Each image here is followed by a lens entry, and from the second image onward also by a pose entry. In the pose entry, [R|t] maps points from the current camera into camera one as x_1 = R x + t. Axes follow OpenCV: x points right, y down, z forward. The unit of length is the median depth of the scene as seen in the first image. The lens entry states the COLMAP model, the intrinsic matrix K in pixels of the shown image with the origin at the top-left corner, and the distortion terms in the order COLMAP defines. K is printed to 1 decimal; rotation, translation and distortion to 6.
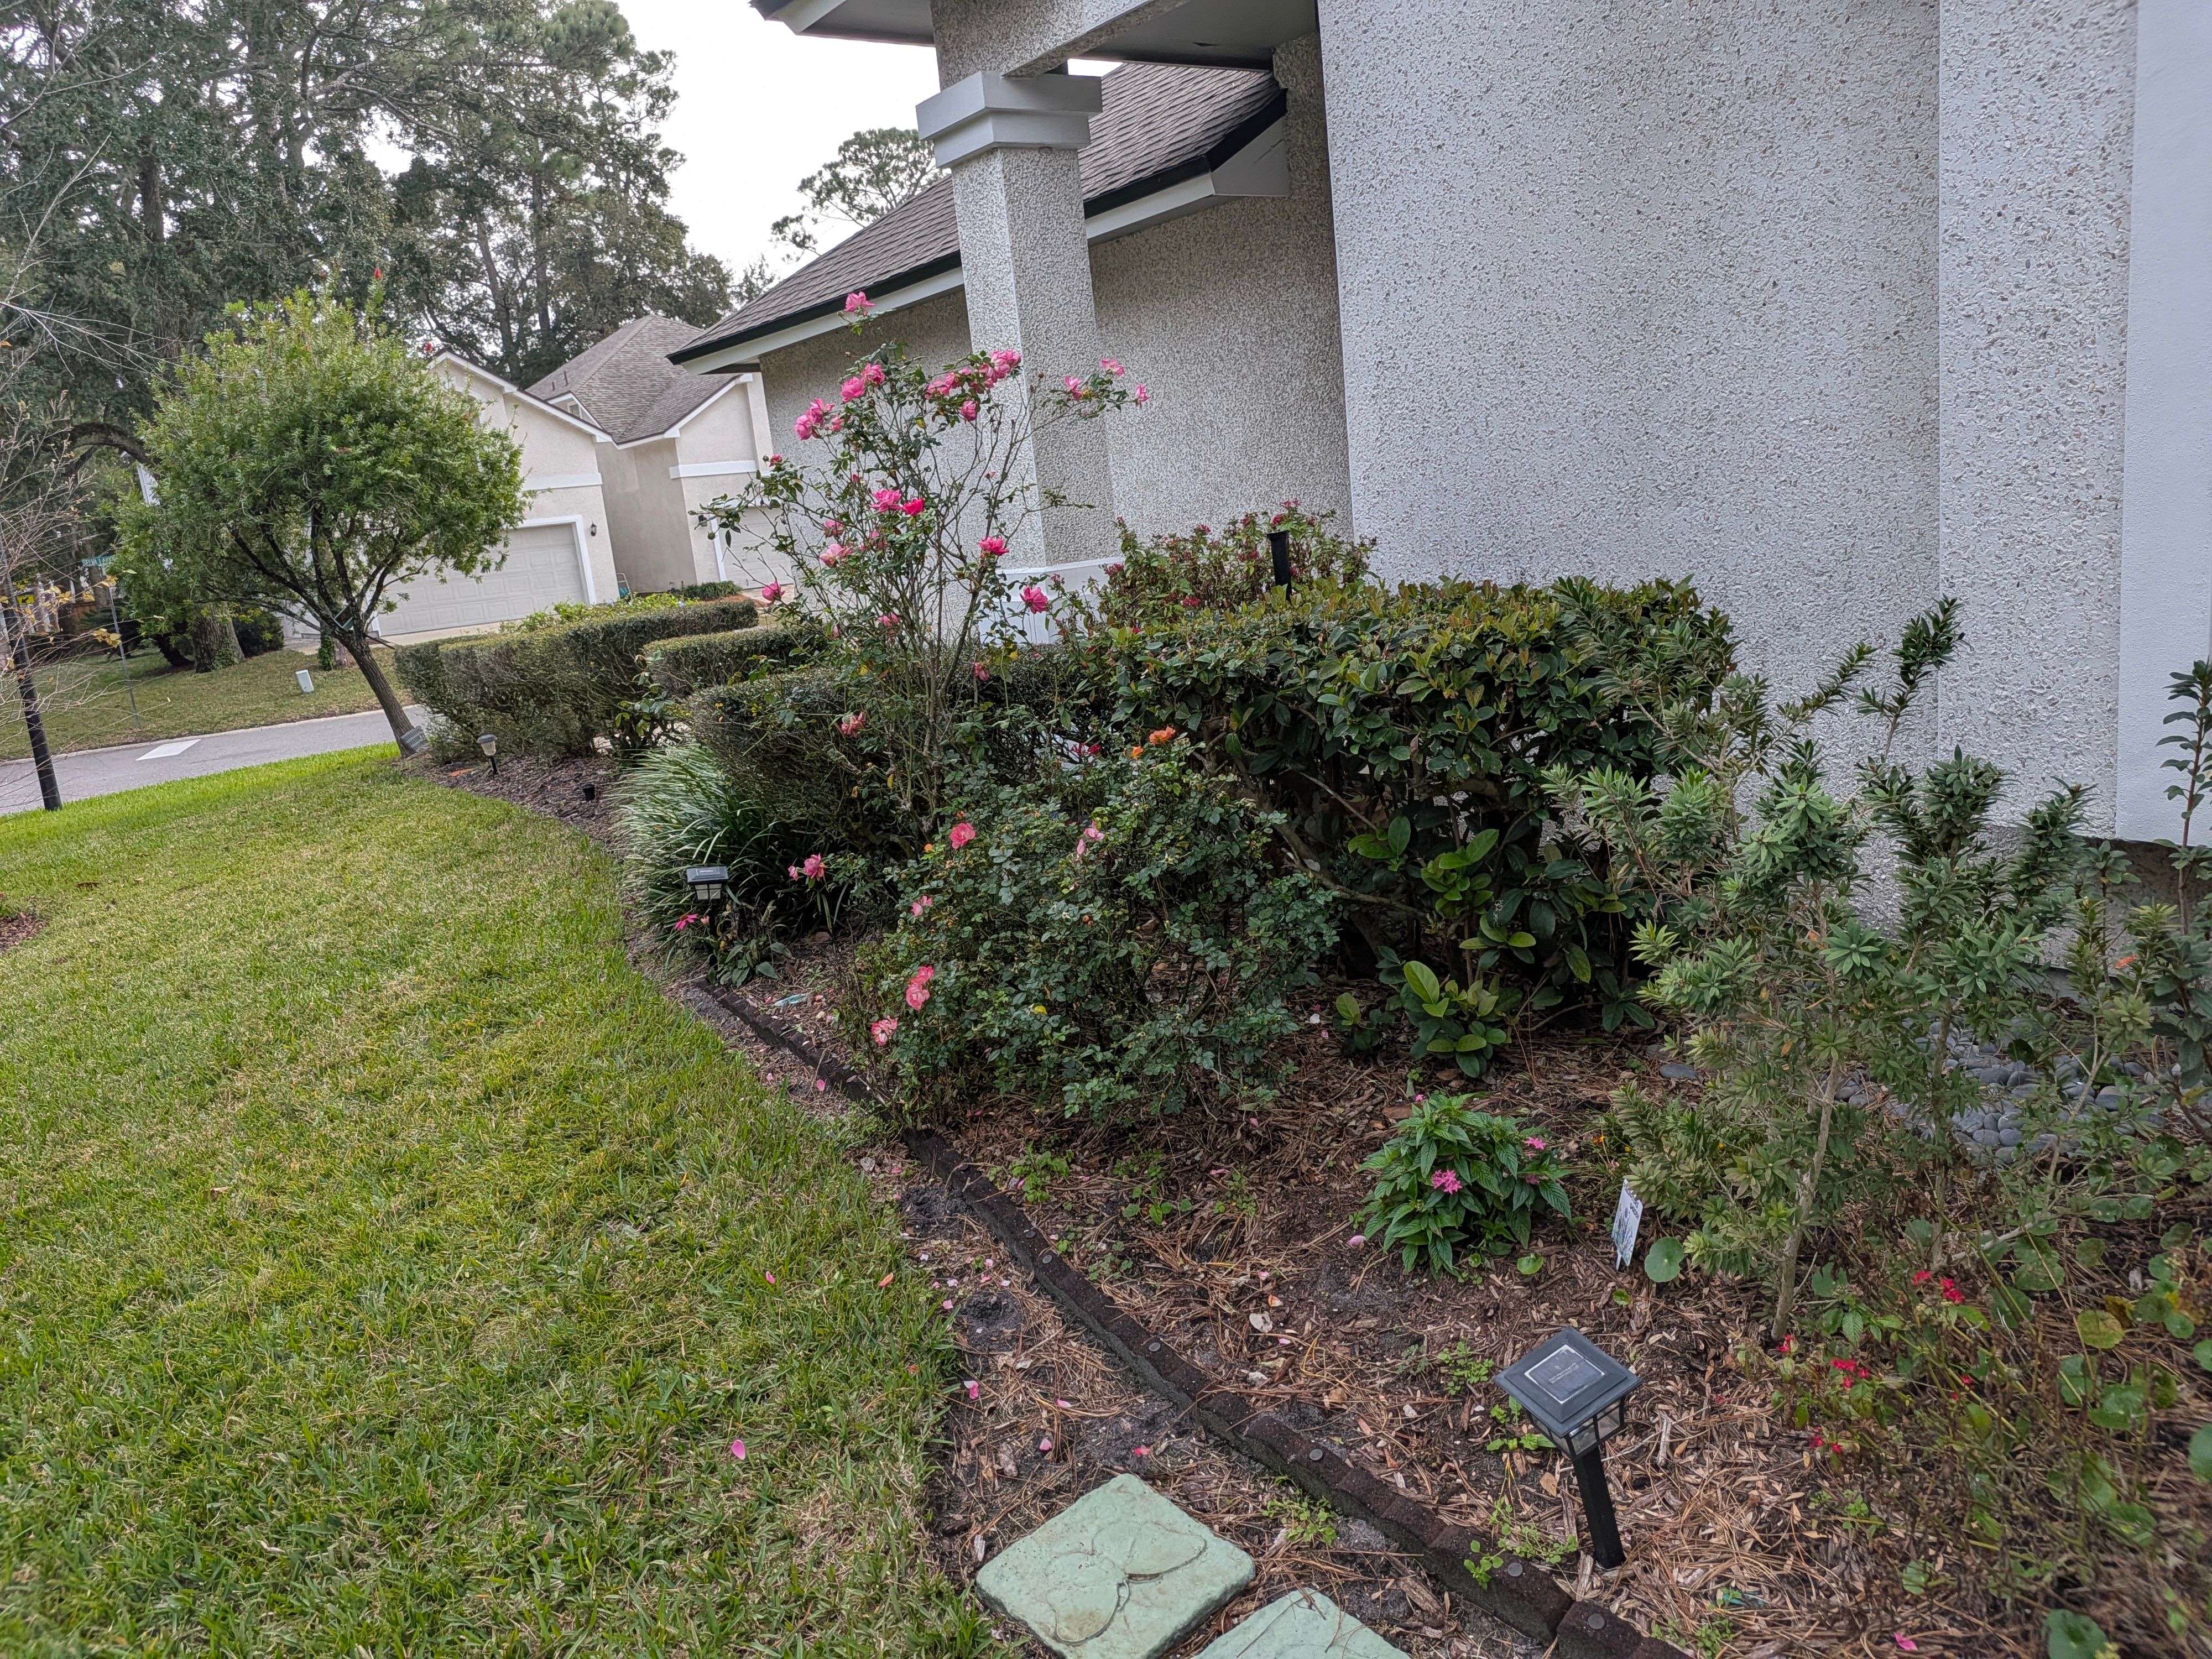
lens RADIAL K [[1605.0, 0, 1053.3], [0, 1605.0, 791.4], [0, 0, 1]] dist [0.071436, -0.116165]
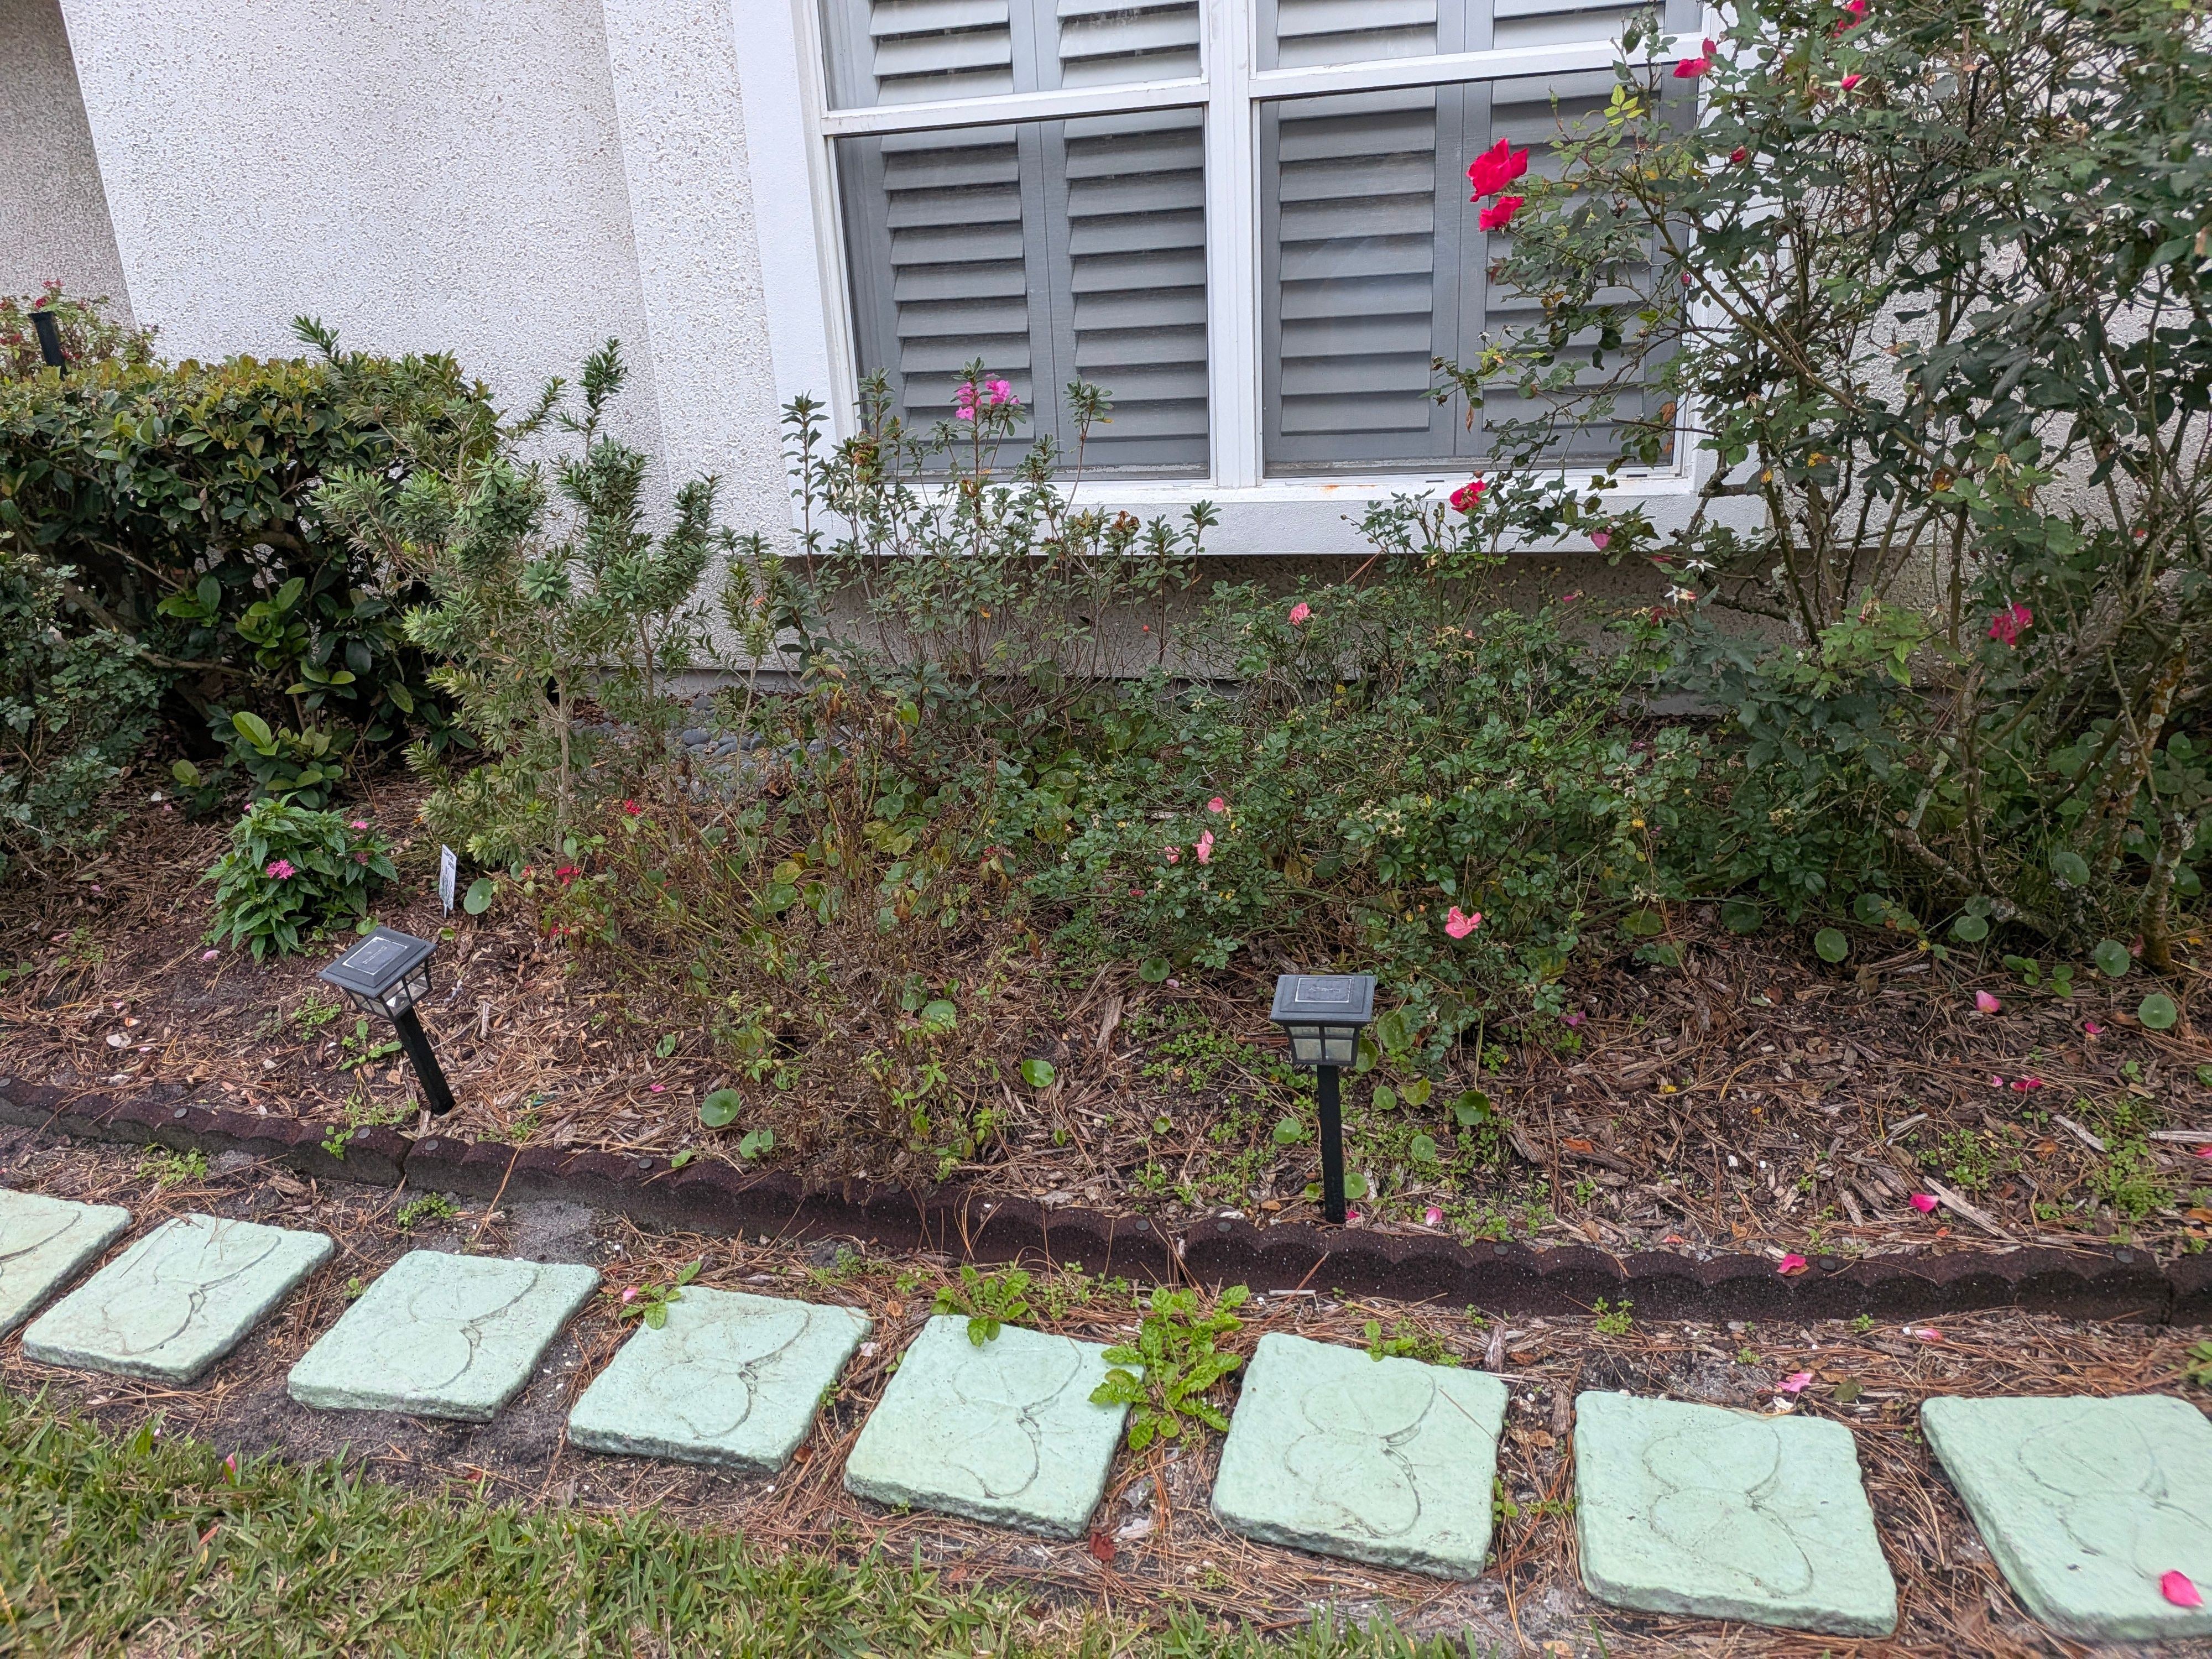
lens RADIAL K [[1605.0, 0, 1053.3], [0, 1605.0, 791.4], [0, 0, 1]] dist [0.071436, -0.116165]
pose [[0.792386, -0.141623, 0.593353, 0.005460], [0.093867, 0.989400, 0.110798, 0.103855], [-0.602755, -0.032099, 0.797280, -0.213181]]
